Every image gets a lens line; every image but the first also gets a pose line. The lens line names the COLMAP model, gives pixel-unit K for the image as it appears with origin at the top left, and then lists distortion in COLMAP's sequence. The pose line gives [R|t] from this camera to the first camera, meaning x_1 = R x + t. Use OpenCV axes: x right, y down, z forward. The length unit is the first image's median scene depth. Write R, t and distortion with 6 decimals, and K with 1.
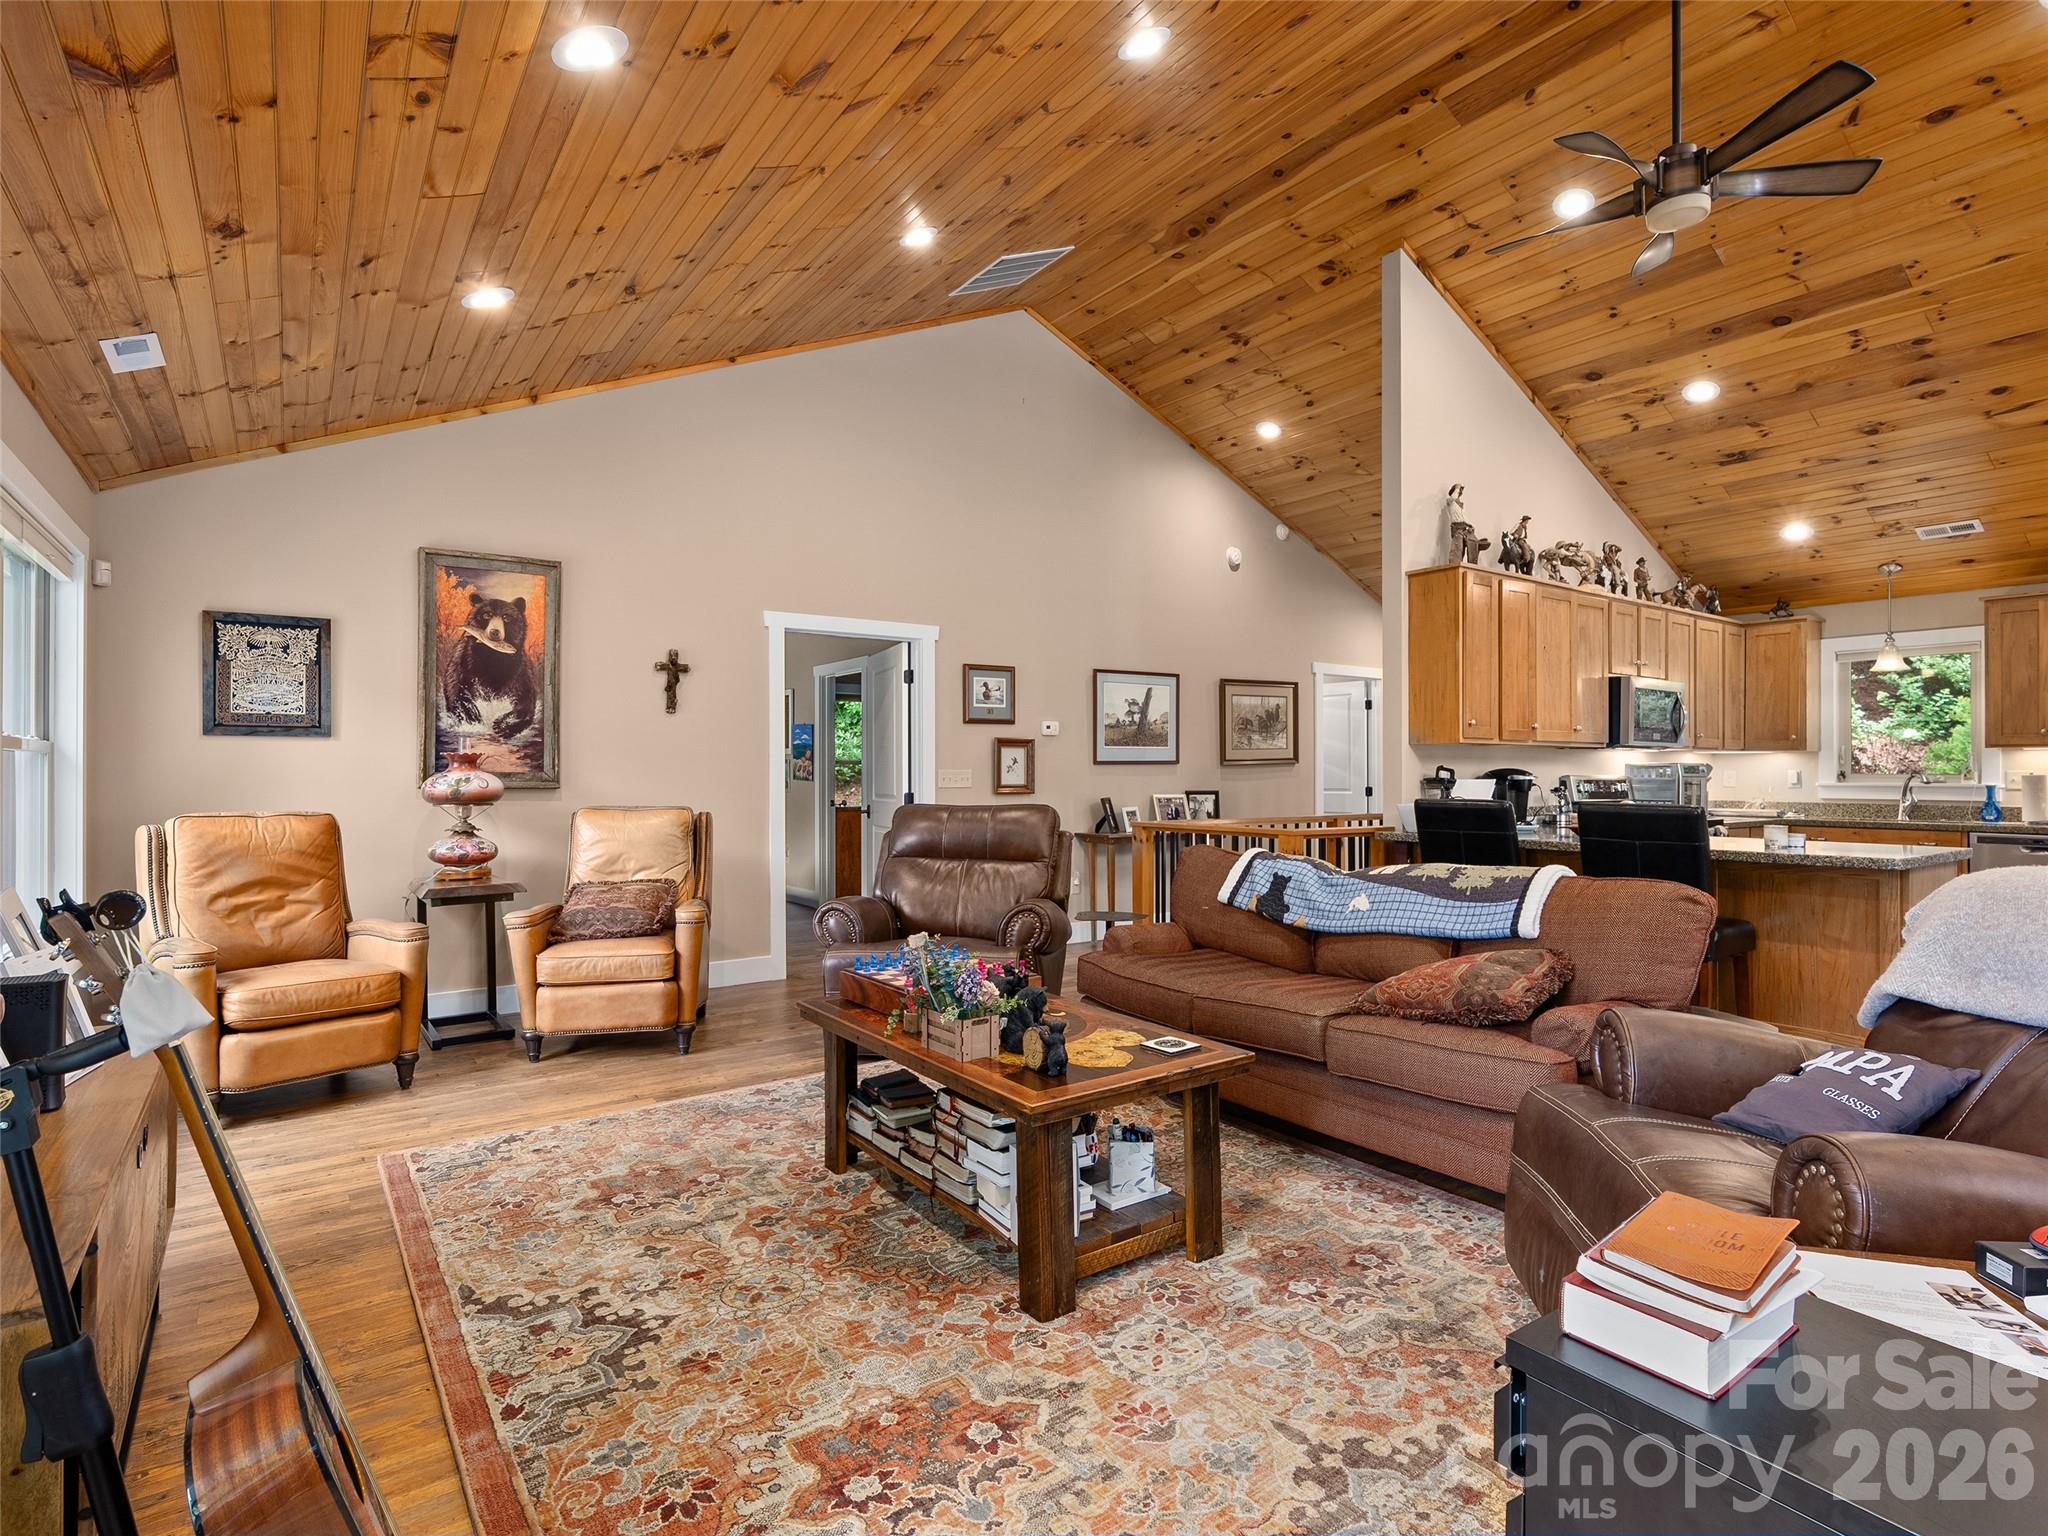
lens RADIAL K [[1037.0, 0, 1014.3], [0, 1037.0, 766.6], [0, 0, 1]] dist [-0.009845, 0.003956]
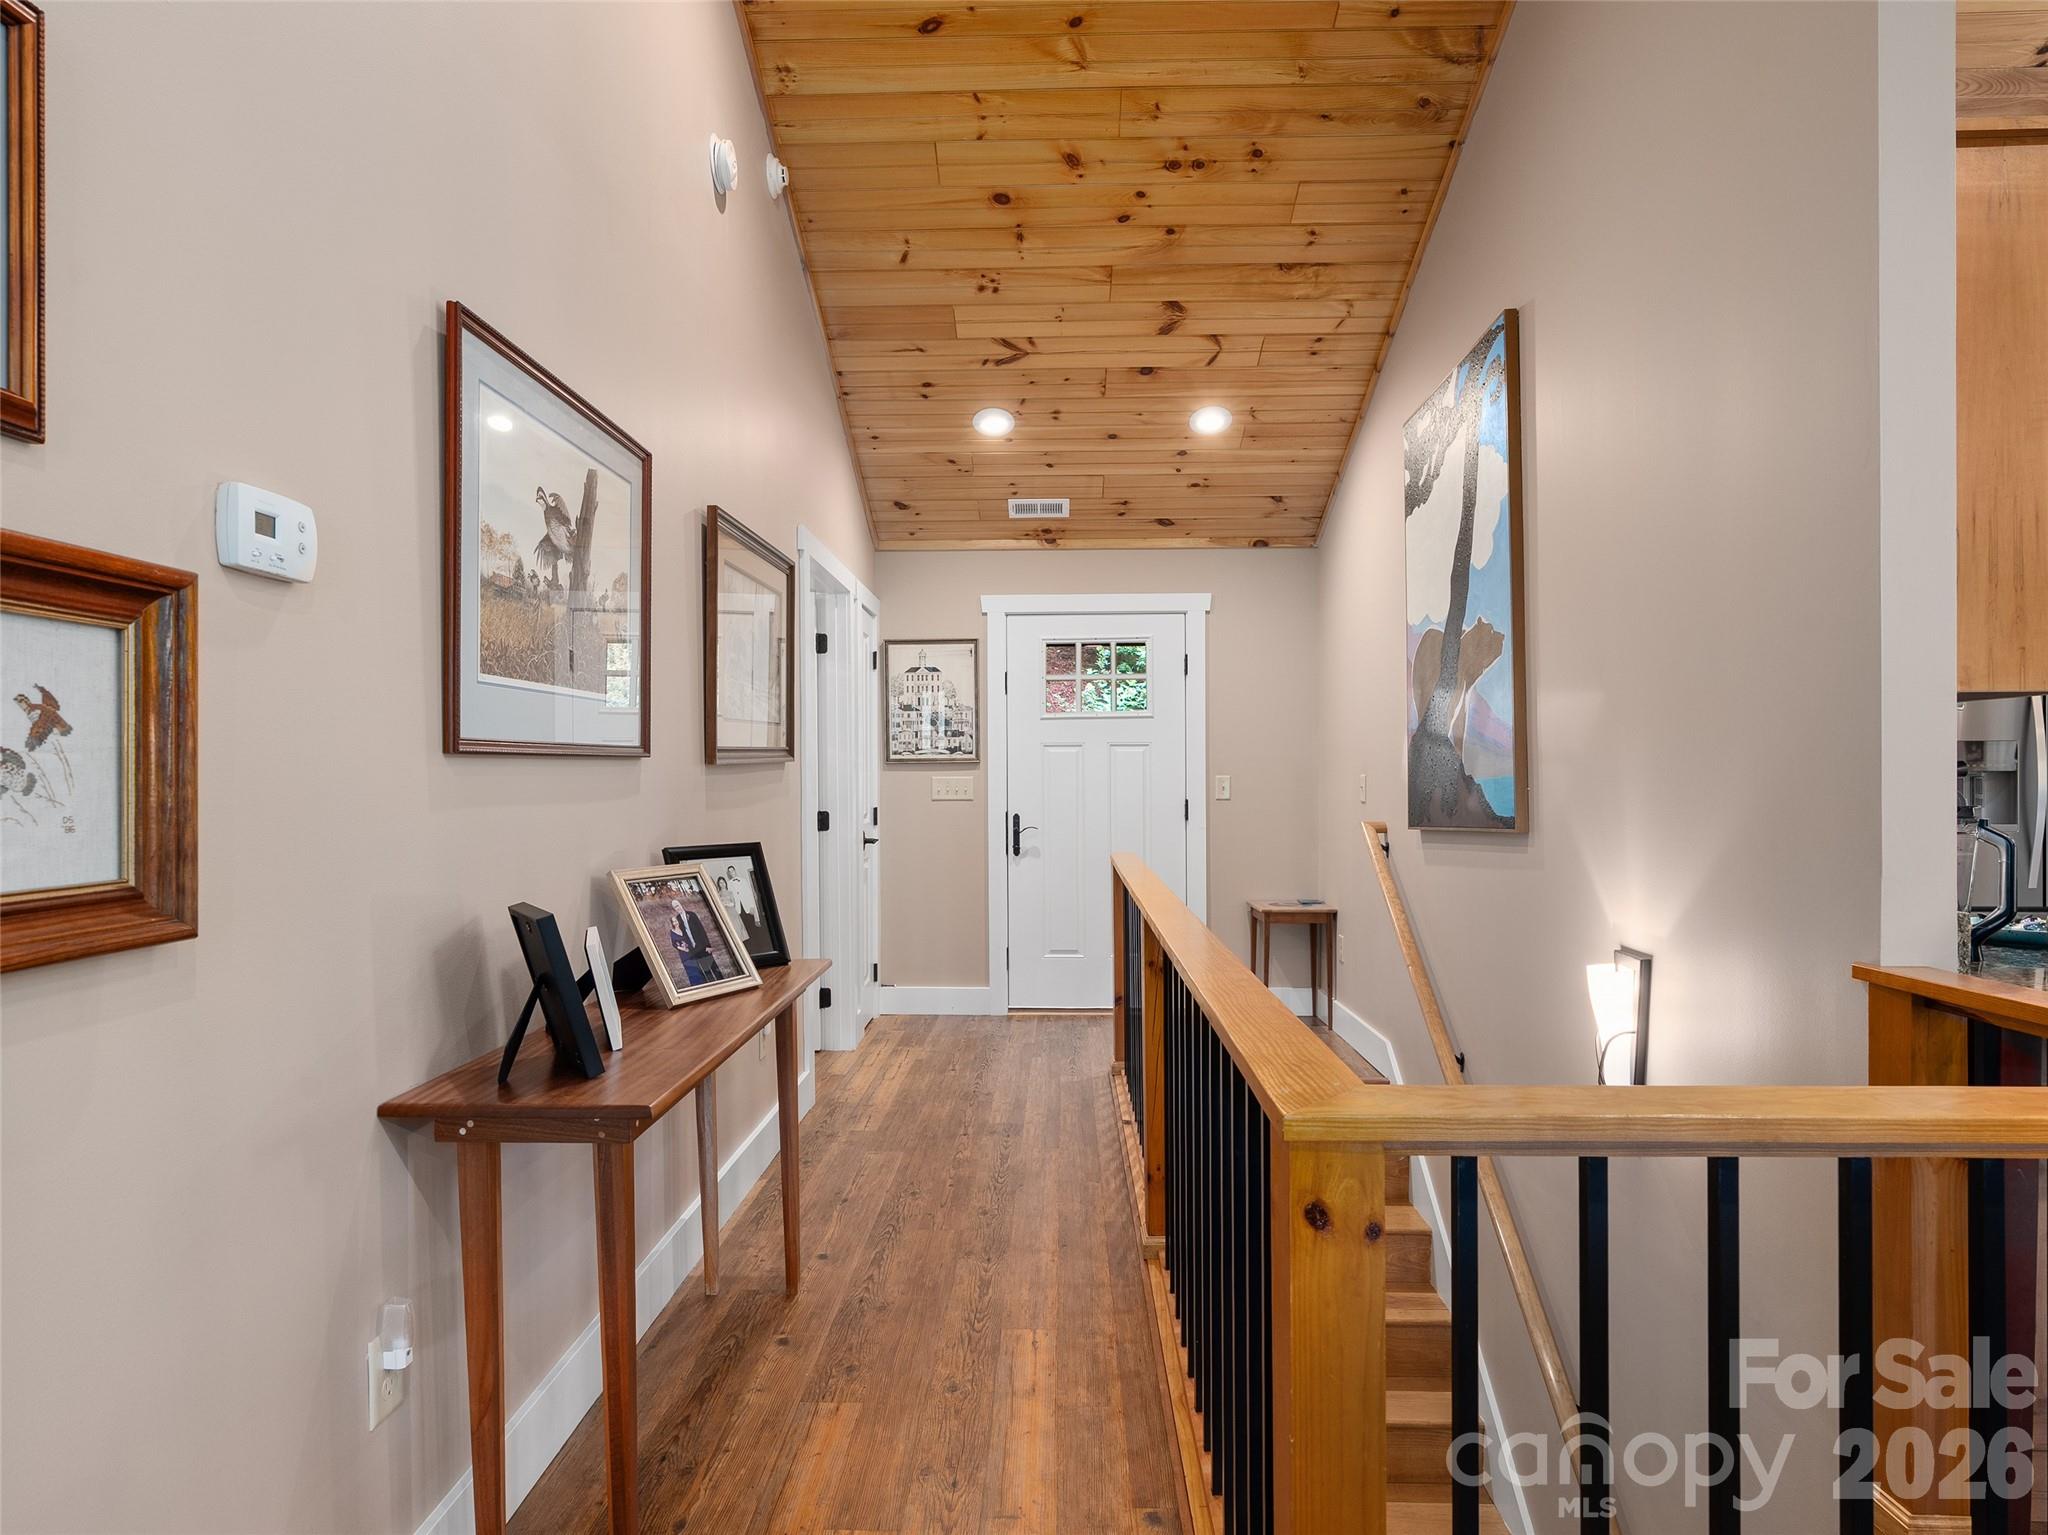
lens RADIAL K [[1109.1, 0, 1029.9], [0, 1109.1, 771.3], [0, 0, 1]] dist [-0.057980, -0.001446]
pose [[0.596805, -0.000841, 0.802386, -0.043071], [0.001971, 0.999998, -0.000417, 0.002797], [-0.802384, 0.001830, 0.596805, 1.081175]]
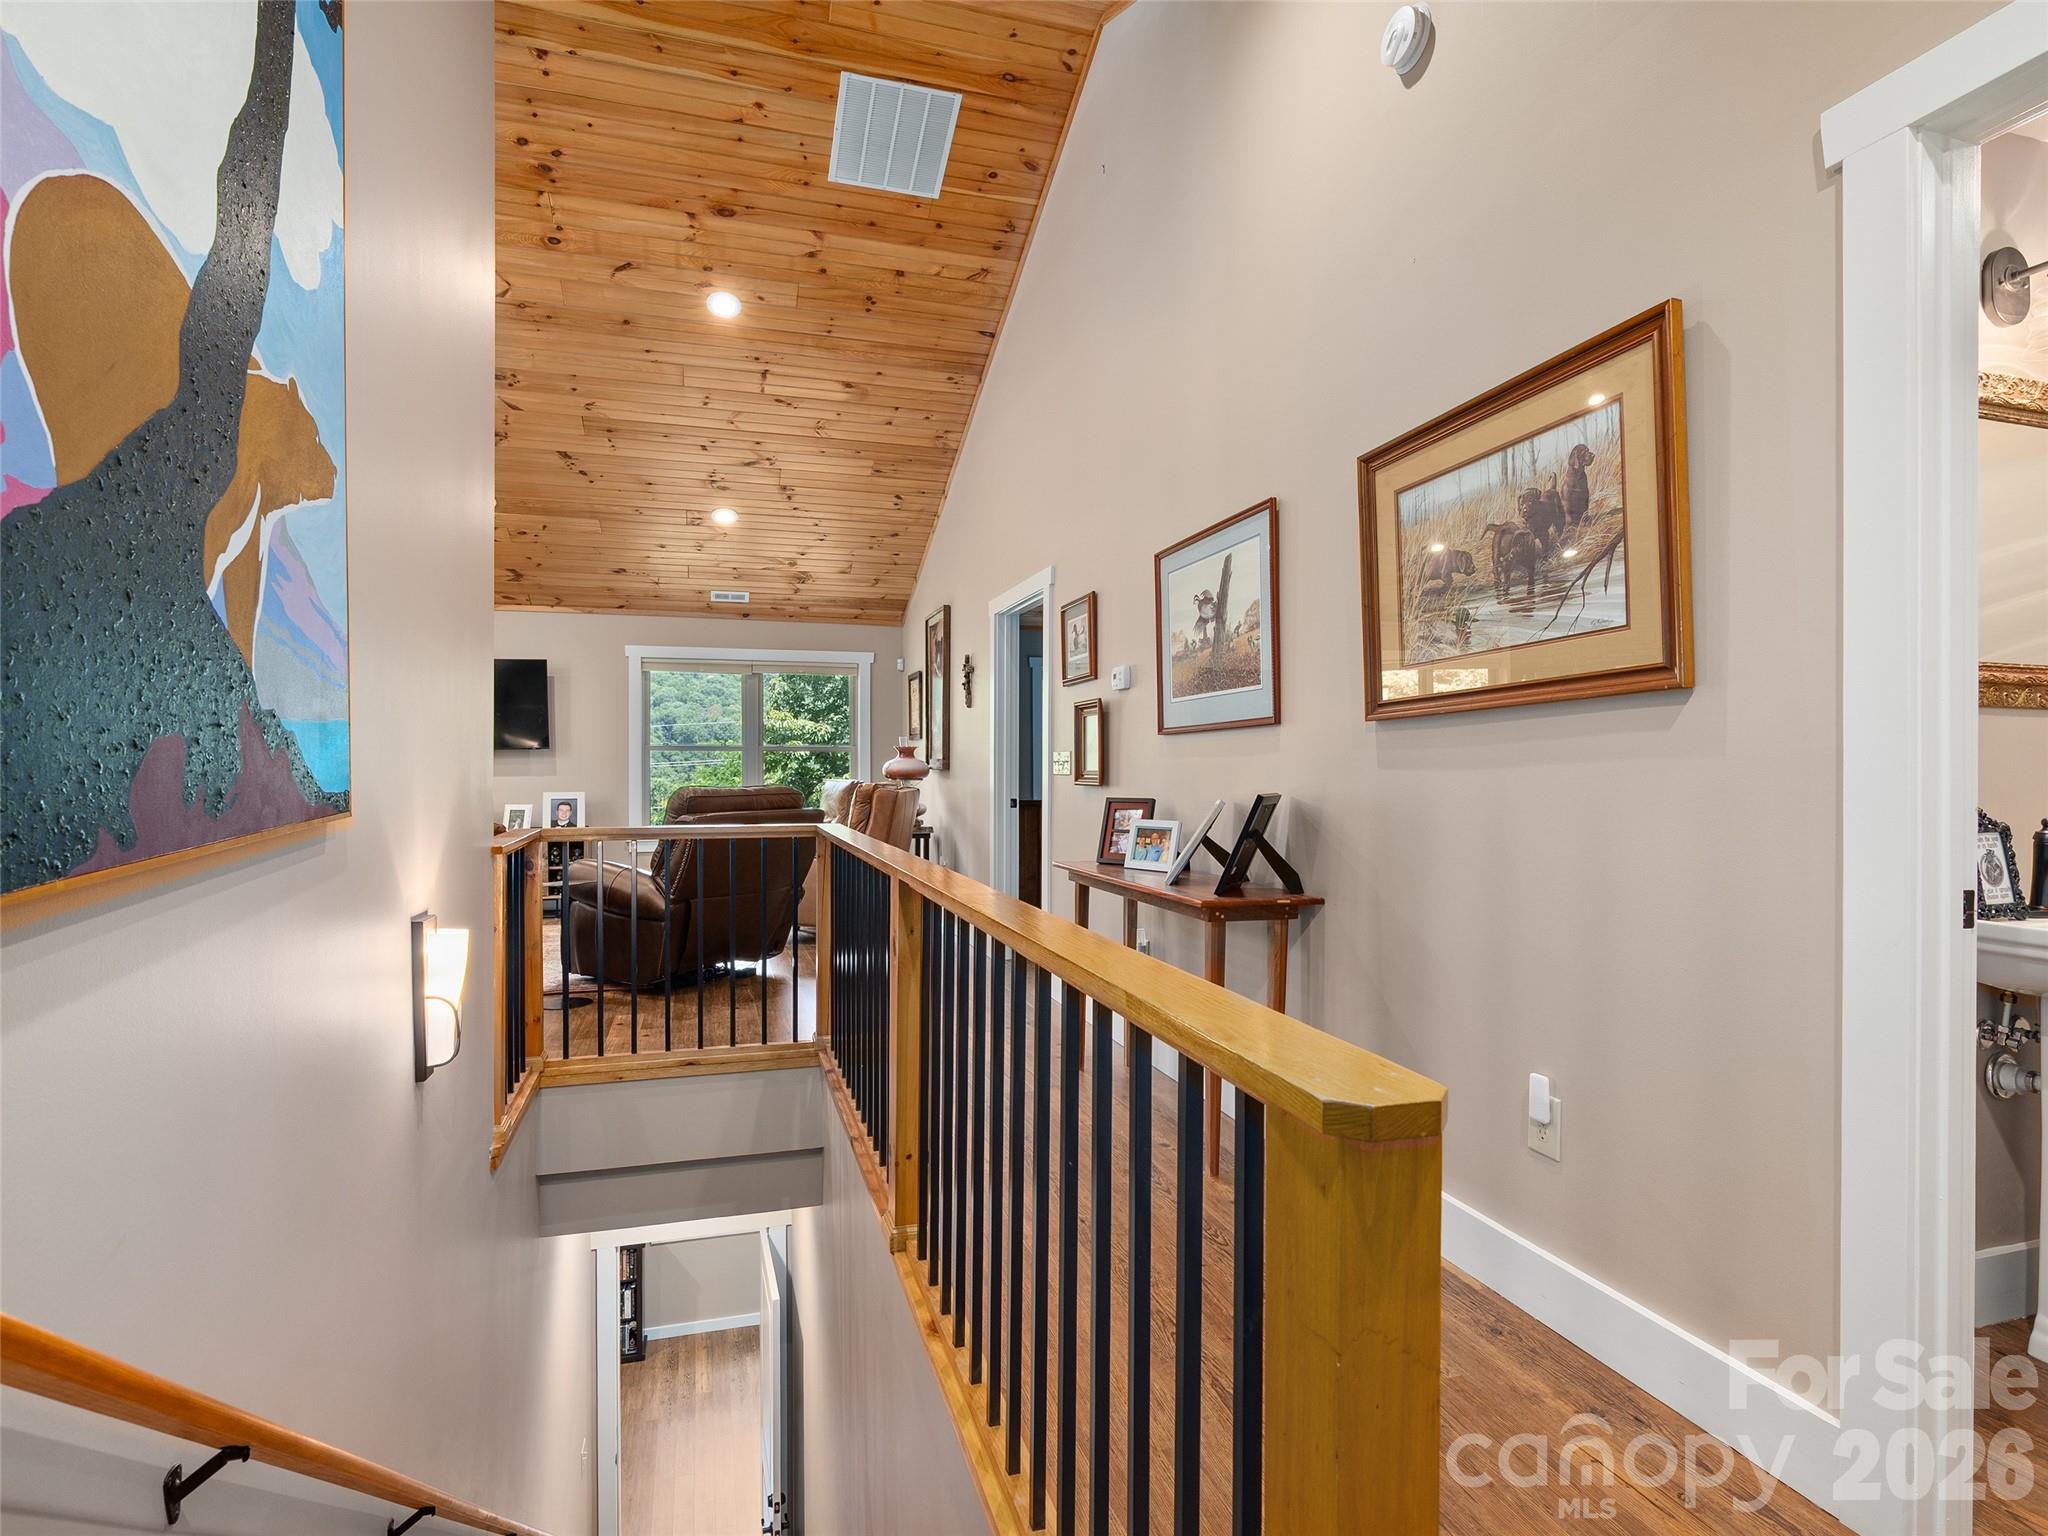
lens RADIAL K [[1037.0, 0, 1022.6], [0, 1037.0, 765.7], [0, 0, 1]] dist [-0.009845, 0.003956]
pose [[-0.311529, 0.000285, -0.950237, 0.844492], [0.008723, 0.999959, -0.002559, 0.020368], [0.950197, -0.009086, -0.311519, 1.538751]]
